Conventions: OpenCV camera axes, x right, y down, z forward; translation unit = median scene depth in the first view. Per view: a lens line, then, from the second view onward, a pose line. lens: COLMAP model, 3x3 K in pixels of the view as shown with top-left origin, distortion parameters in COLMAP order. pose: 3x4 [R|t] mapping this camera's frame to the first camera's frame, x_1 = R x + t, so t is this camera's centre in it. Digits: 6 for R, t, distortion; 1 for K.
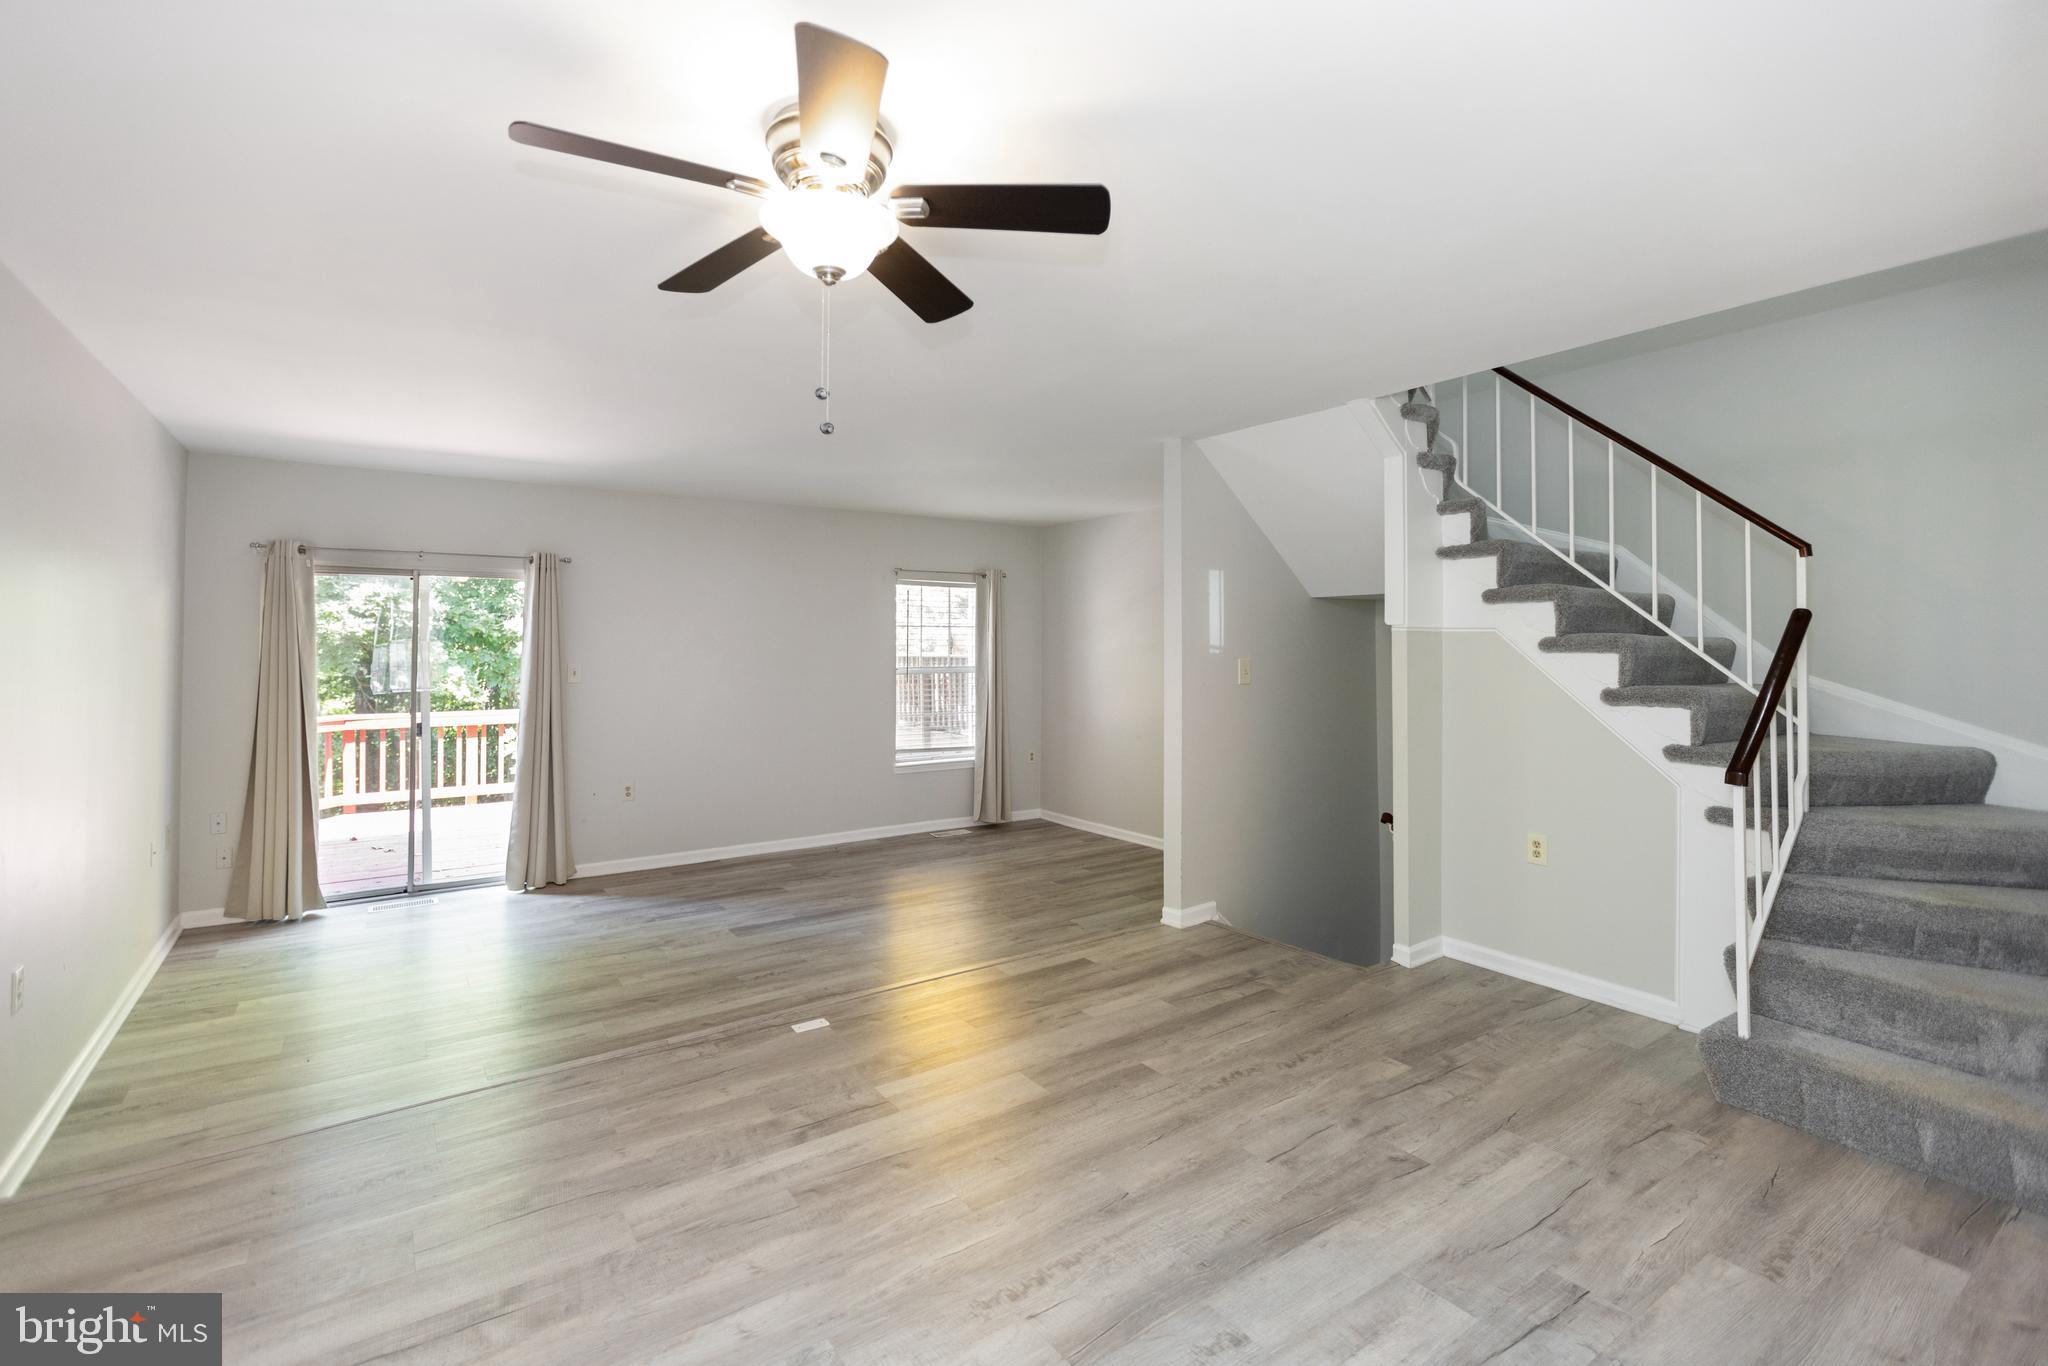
lens RADIAL K [[927.5, 0, 1031.8], [0, 927.5, 633.7], [0, 0, 1]] dist [0.004055, -0.001422]
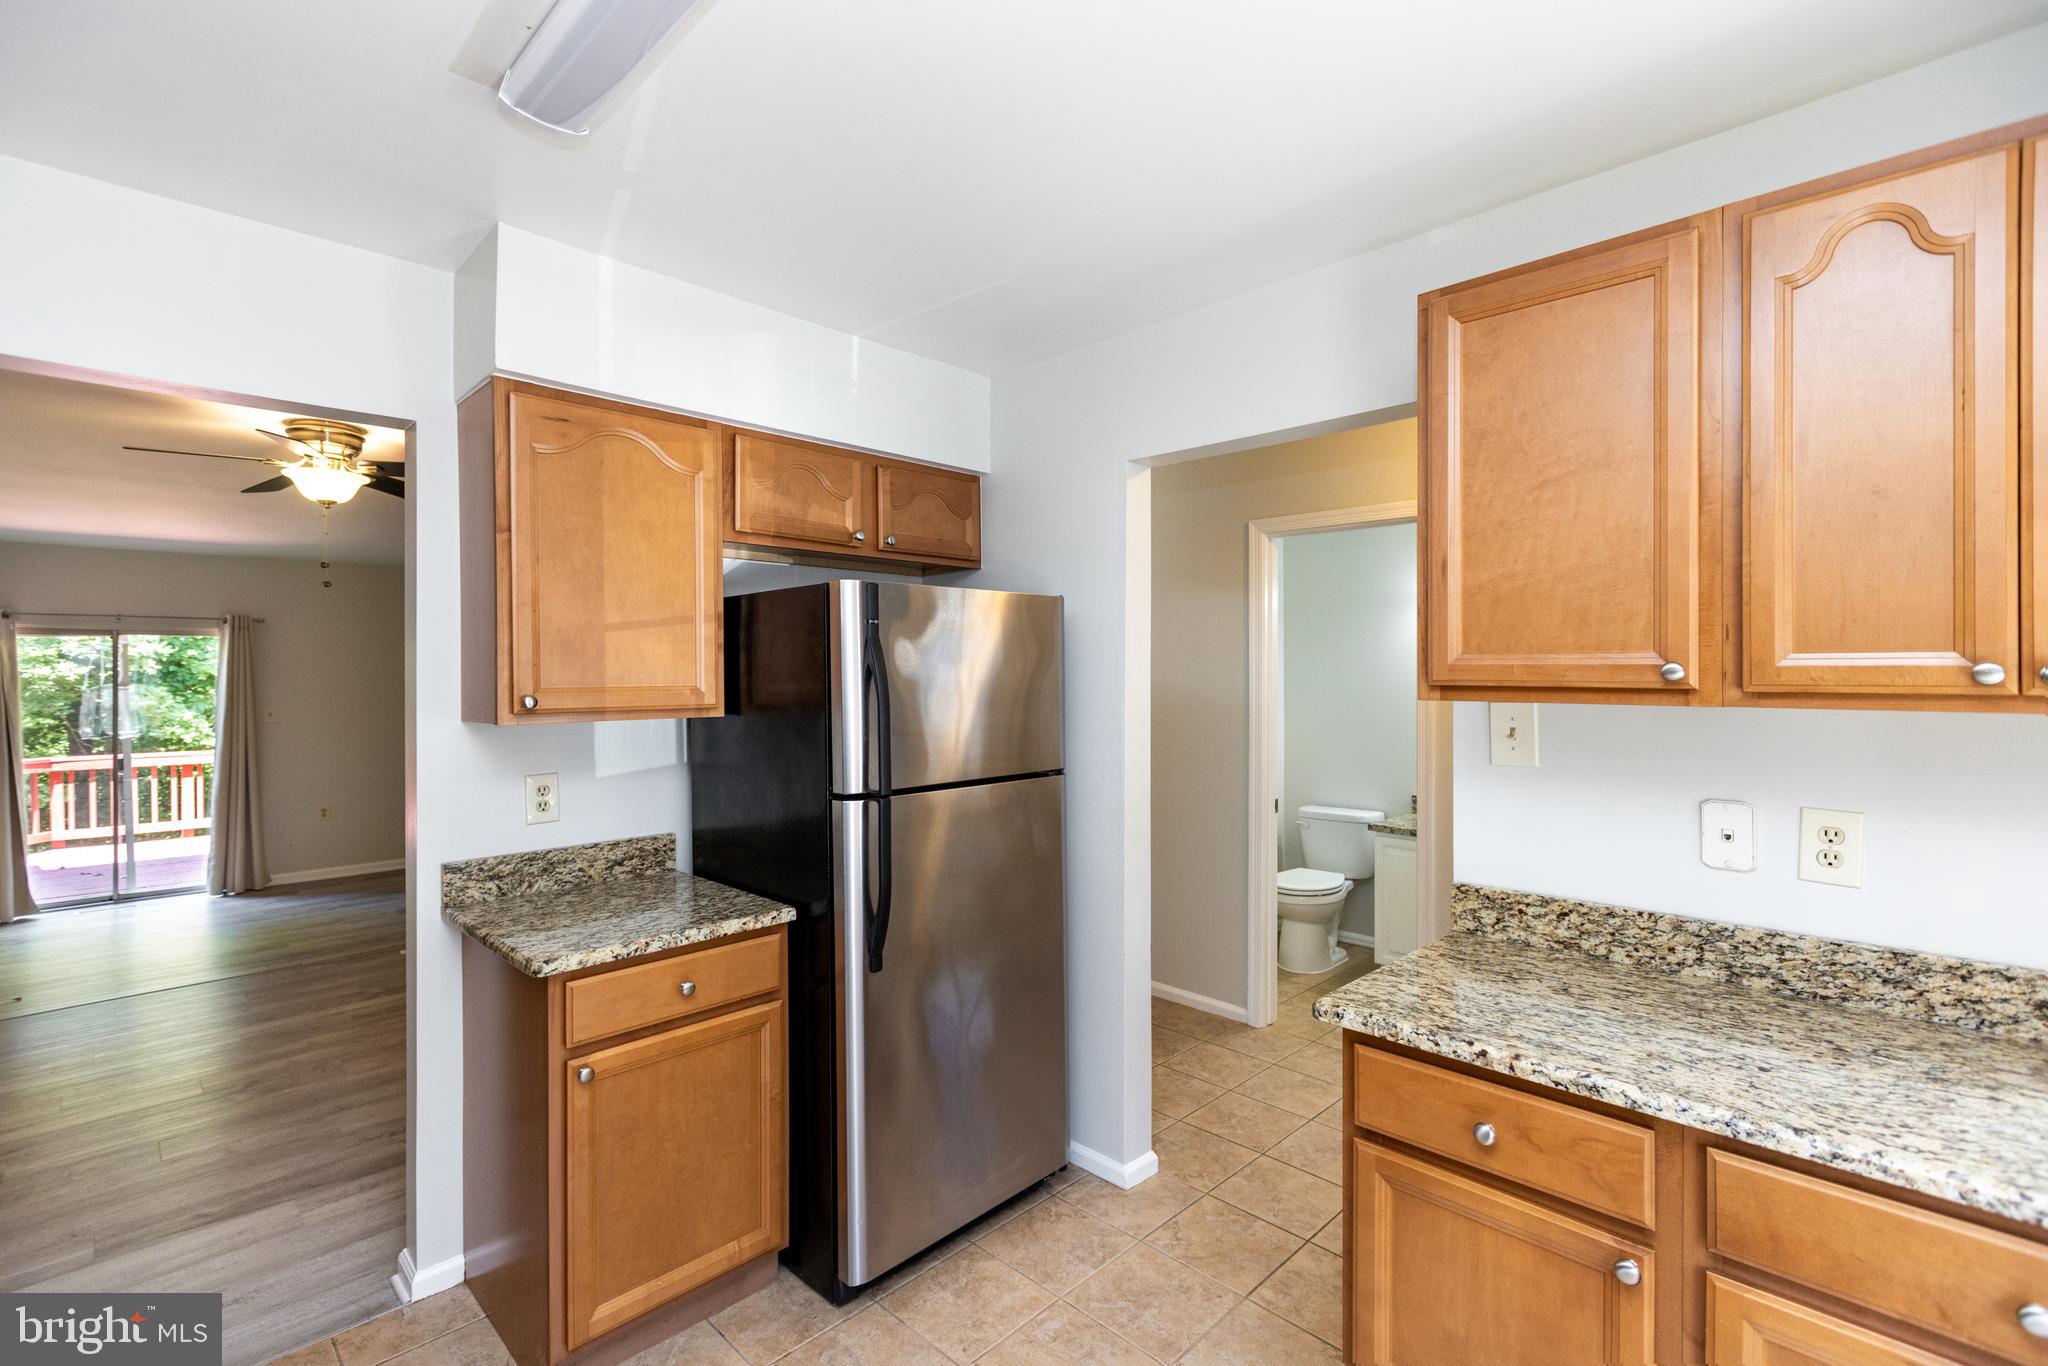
lens RADIAL K [[927.5, 0, 1005.7], [0, 927.5, 668.0], [0, 0, 1]] dist [0.004055, -0.001422]
pose [[0.987235, -0.016724, 0.158392, 0.399023], [0.015513, 0.999840, 0.008878, -0.020576], [-0.158515, -0.006308, 0.987336, -0.520206]]
